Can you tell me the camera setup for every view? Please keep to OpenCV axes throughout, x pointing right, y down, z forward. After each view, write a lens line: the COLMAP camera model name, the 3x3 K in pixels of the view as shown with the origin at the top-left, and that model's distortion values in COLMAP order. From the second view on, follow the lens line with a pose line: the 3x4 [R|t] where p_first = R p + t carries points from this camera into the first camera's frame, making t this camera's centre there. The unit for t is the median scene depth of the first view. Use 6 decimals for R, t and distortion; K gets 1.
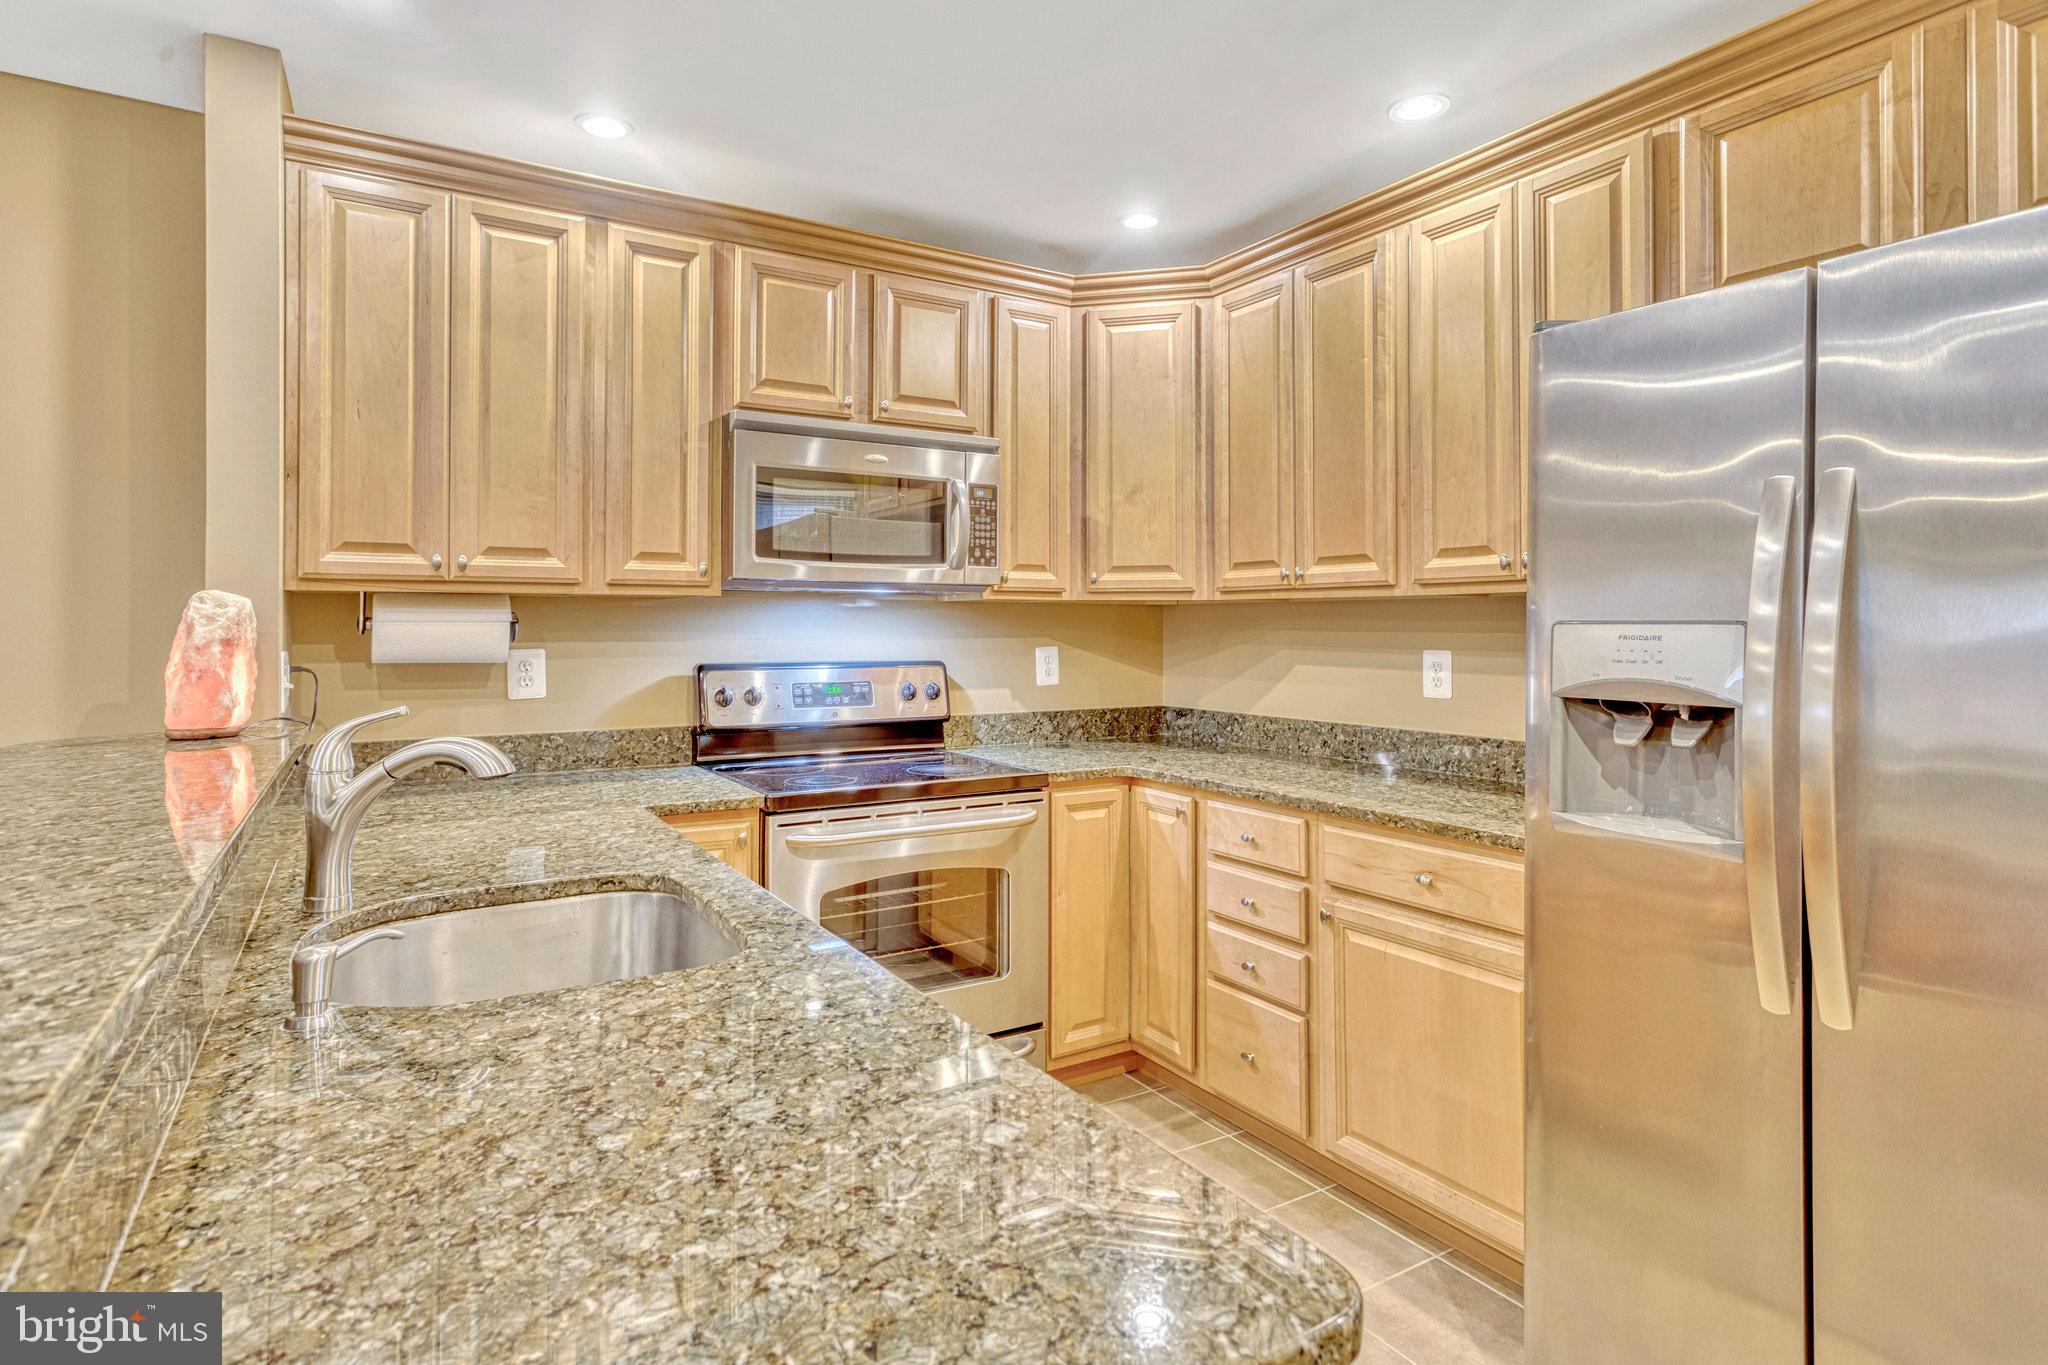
lens RADIAL K [[1080.5, 0, 1083.8], [0, 1080.5, 637.5], [0, 0, 1]] dist [0.003482, 0.000949]
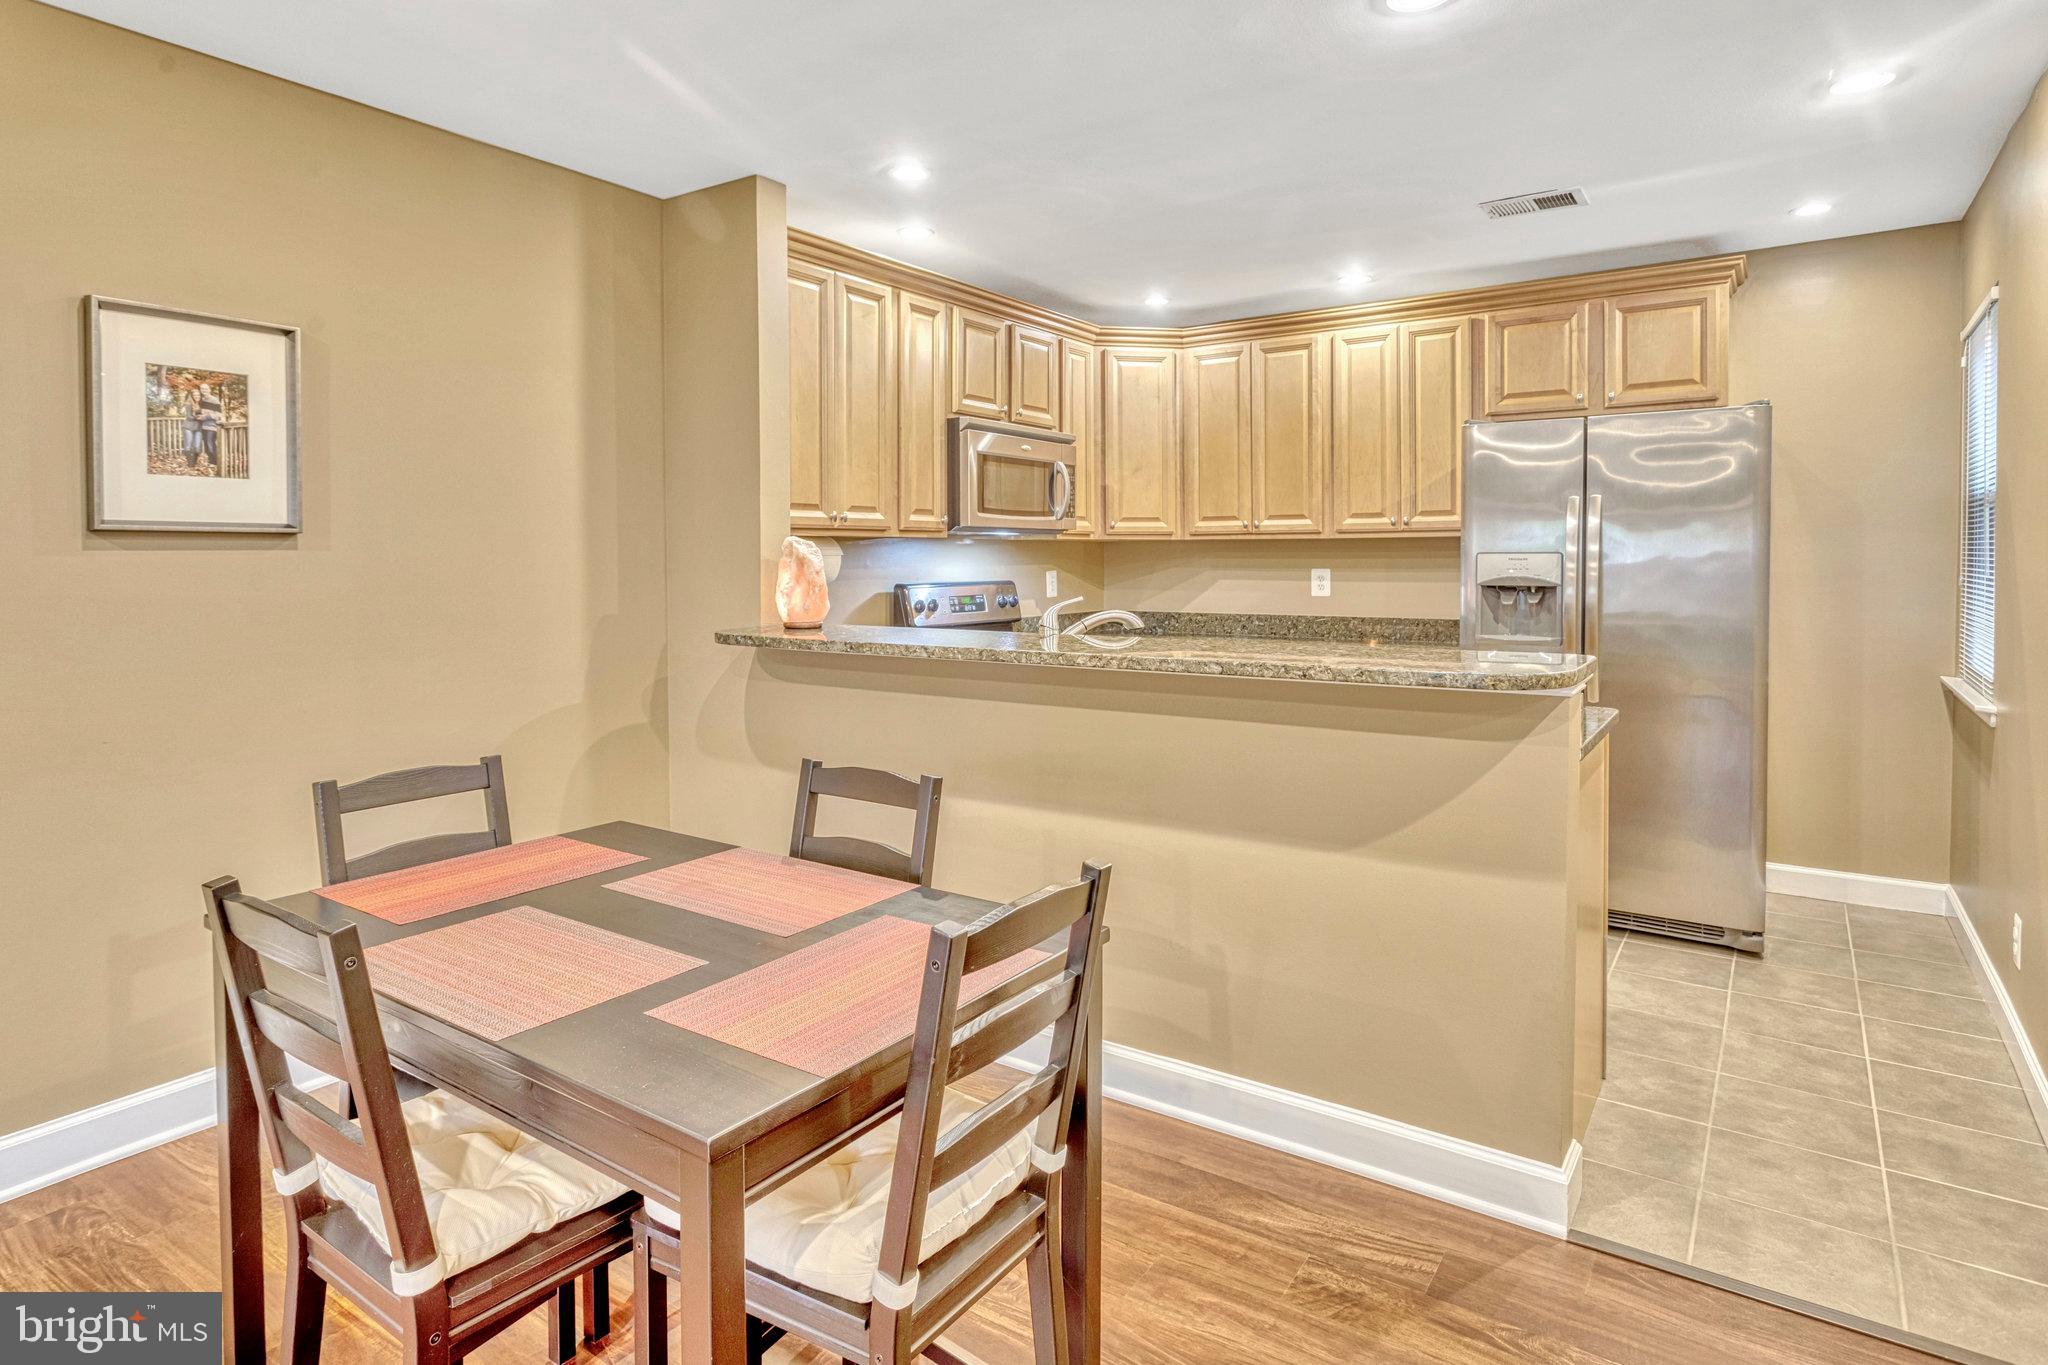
lens RADIAL K [[1105.7, 0, 1075.5], [0, 1105.7, 611.6], [0, 0, 1]] dist [-0.003418, -0.000782]
pose [[0.910549, -0.026799, 0.412532, -0.767999], [0.010661, 0.999087, 0.041373, 0.002677], [-0.413264, -0.033274, 0.910003, -0.461984]]
